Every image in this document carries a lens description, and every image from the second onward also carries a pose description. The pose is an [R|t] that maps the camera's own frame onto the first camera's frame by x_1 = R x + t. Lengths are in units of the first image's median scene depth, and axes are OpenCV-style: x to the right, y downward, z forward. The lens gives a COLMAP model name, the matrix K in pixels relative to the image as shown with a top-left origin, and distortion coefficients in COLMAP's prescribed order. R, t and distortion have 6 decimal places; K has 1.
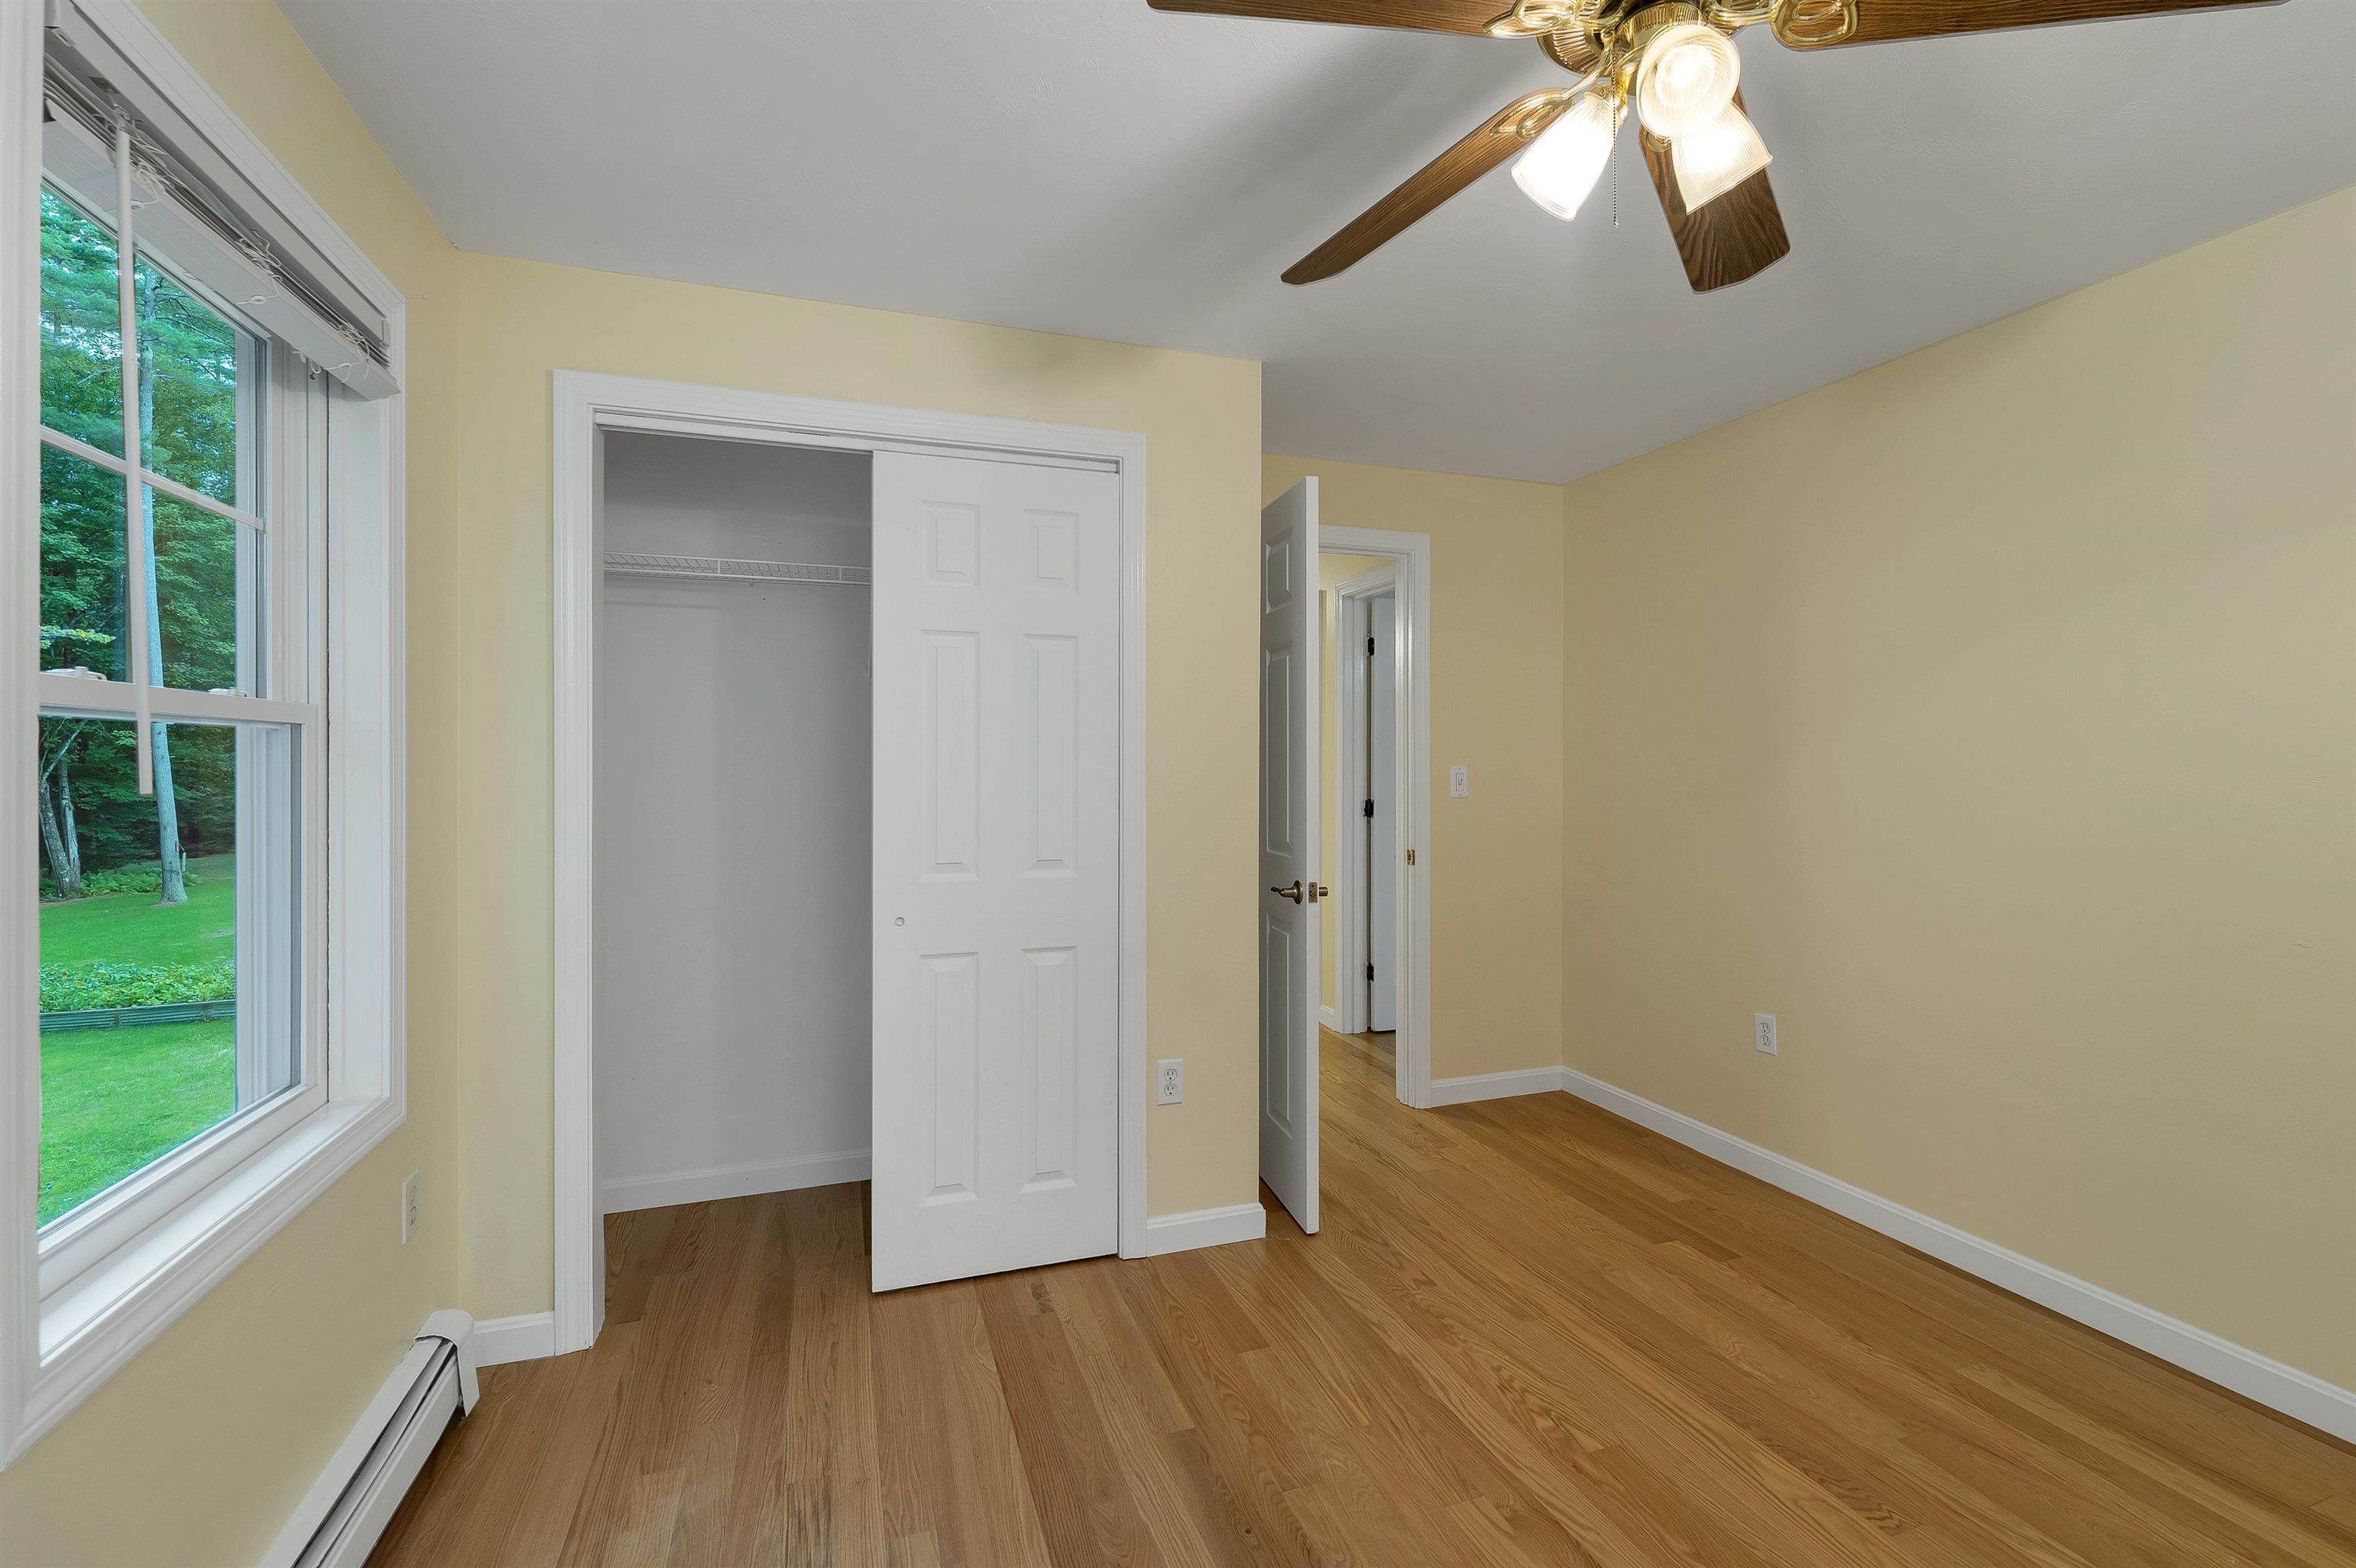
lens RADIAL K [[996.2, 0, 1175.3], [0, 996.2, 767.8], [0, 0, 1]] dist [-0.000706, -0.000027]
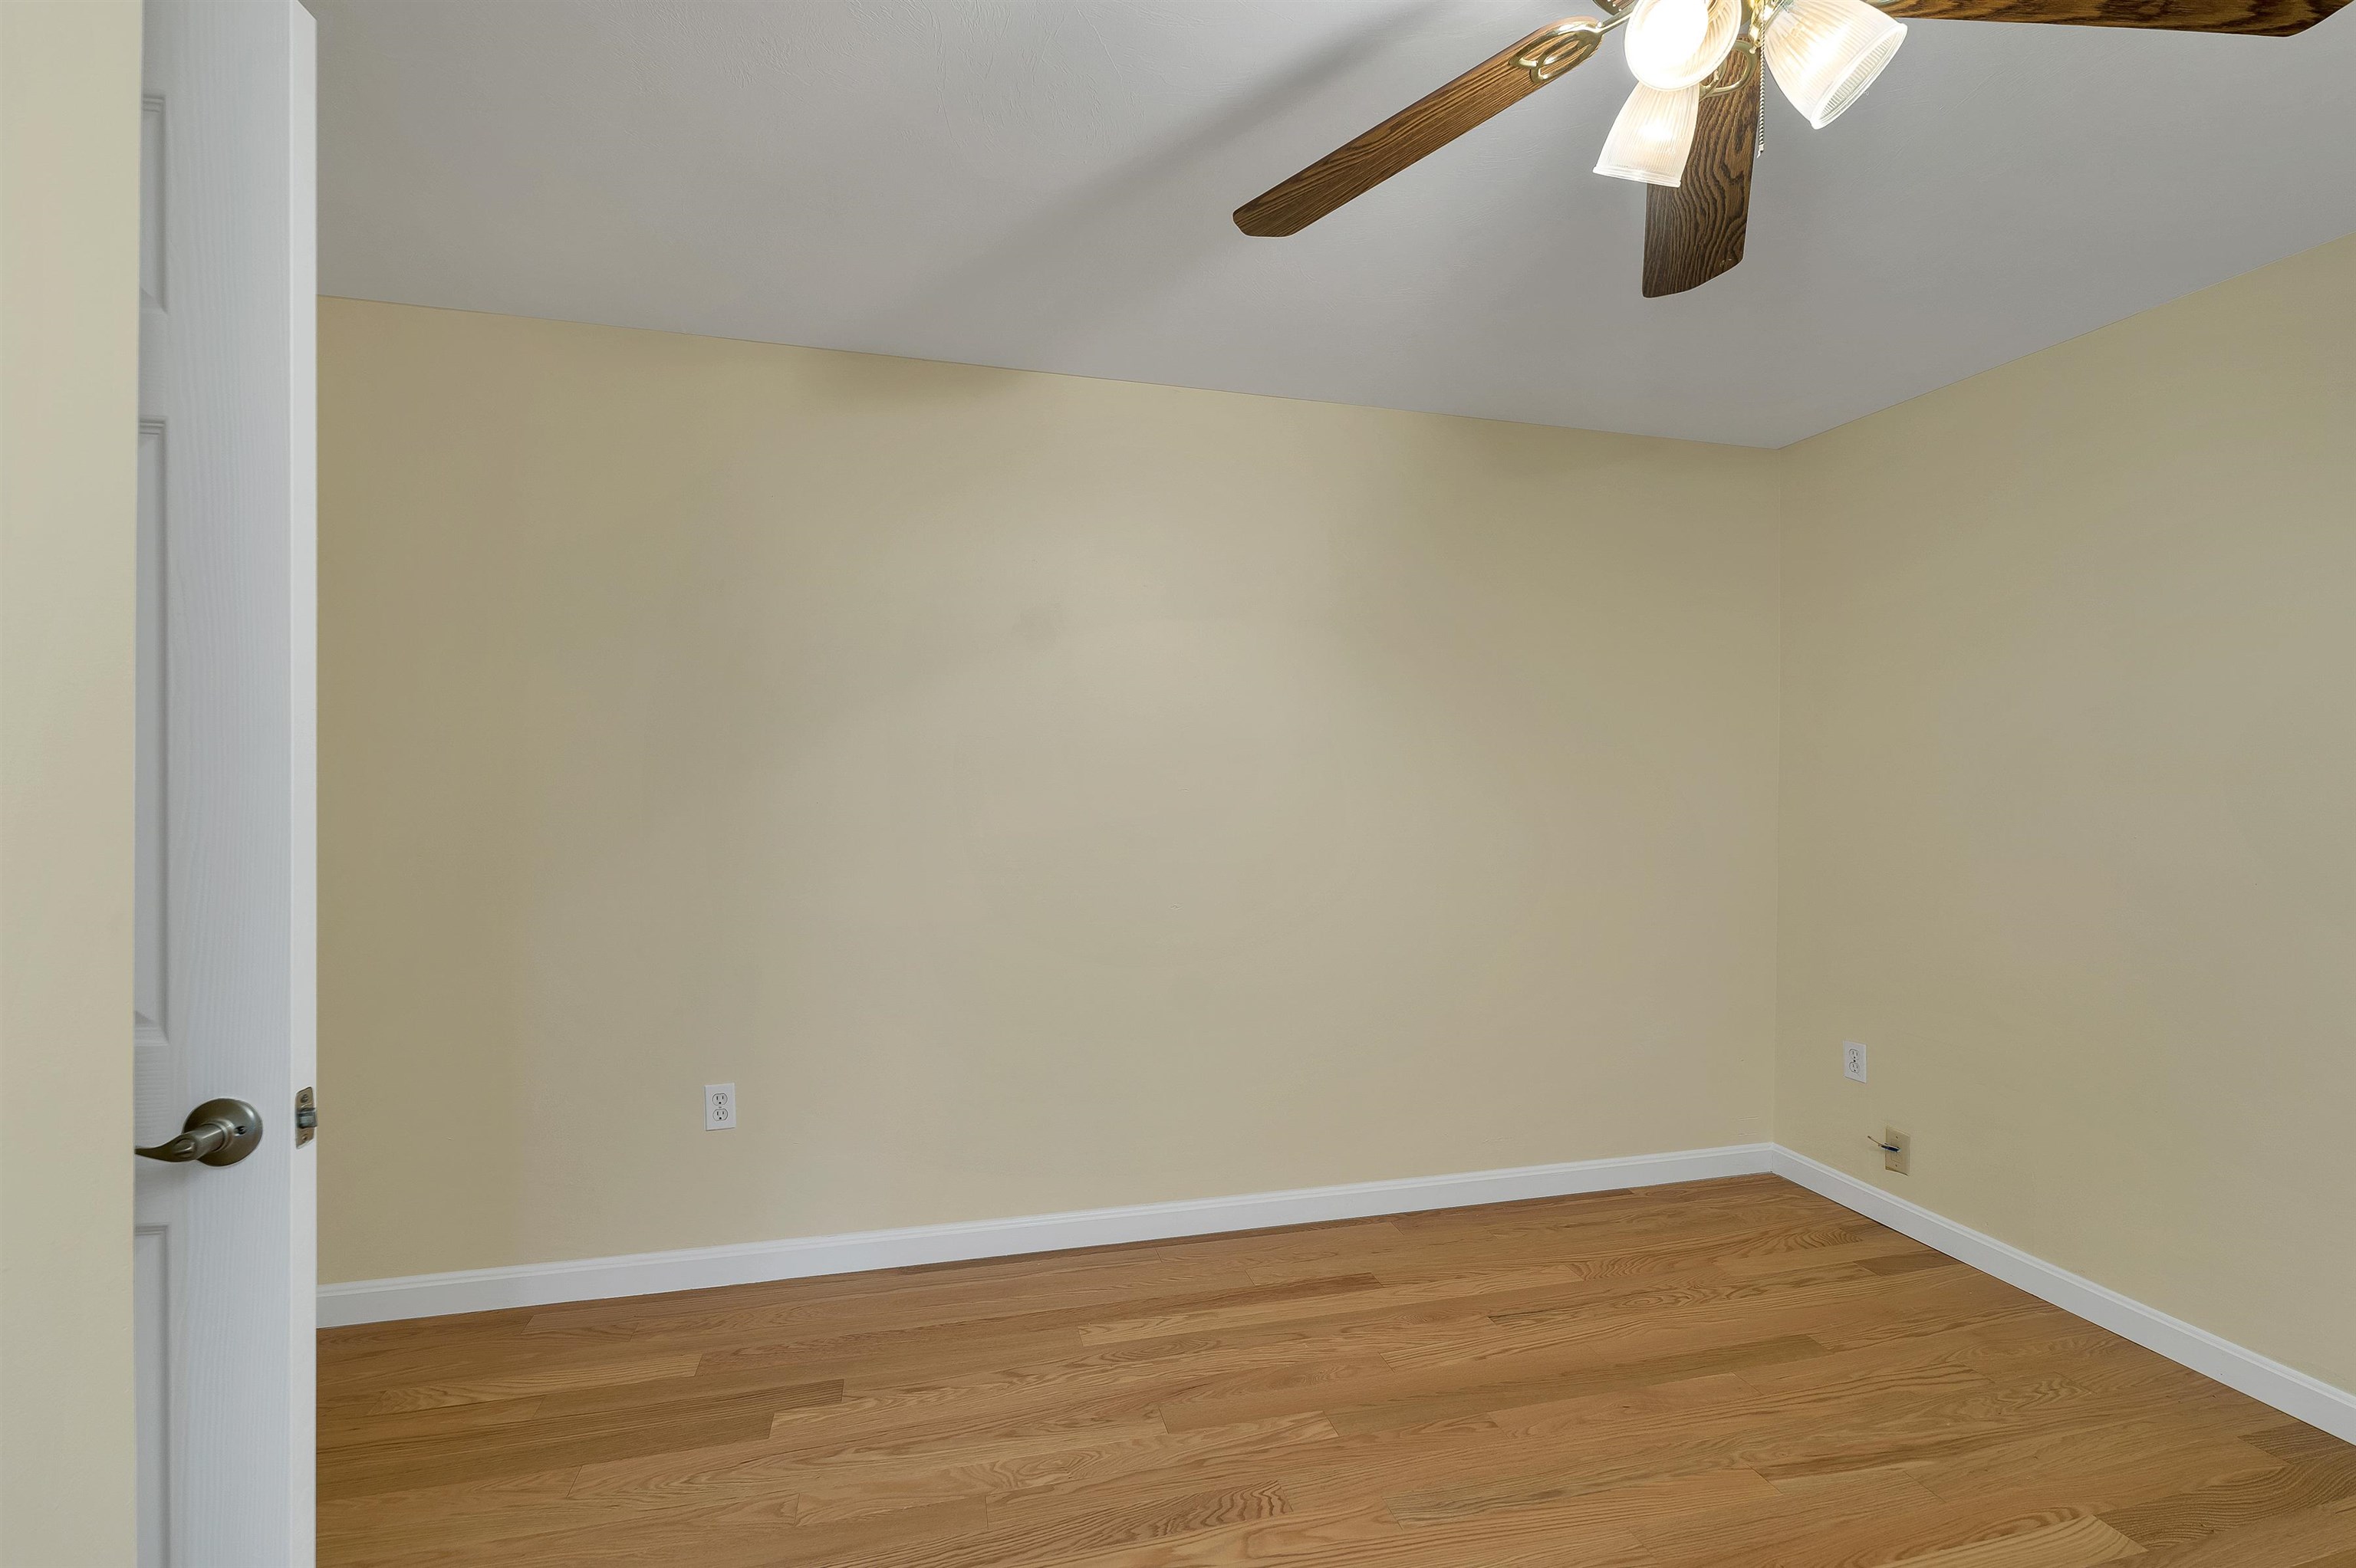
lens RADIAL K [[1001.3, 0, 1159.8], [0, 1001.3, 797.5], [0, 0, 1]] dist [0.001298, 0.000204]
pose [[0.096337, -0.019157, 0.995164, -0.222439], [0.001724, 0.999816, 0.019080, 0.004489], [-0.995347, -0.000122, 0.096353, 0.717676]]
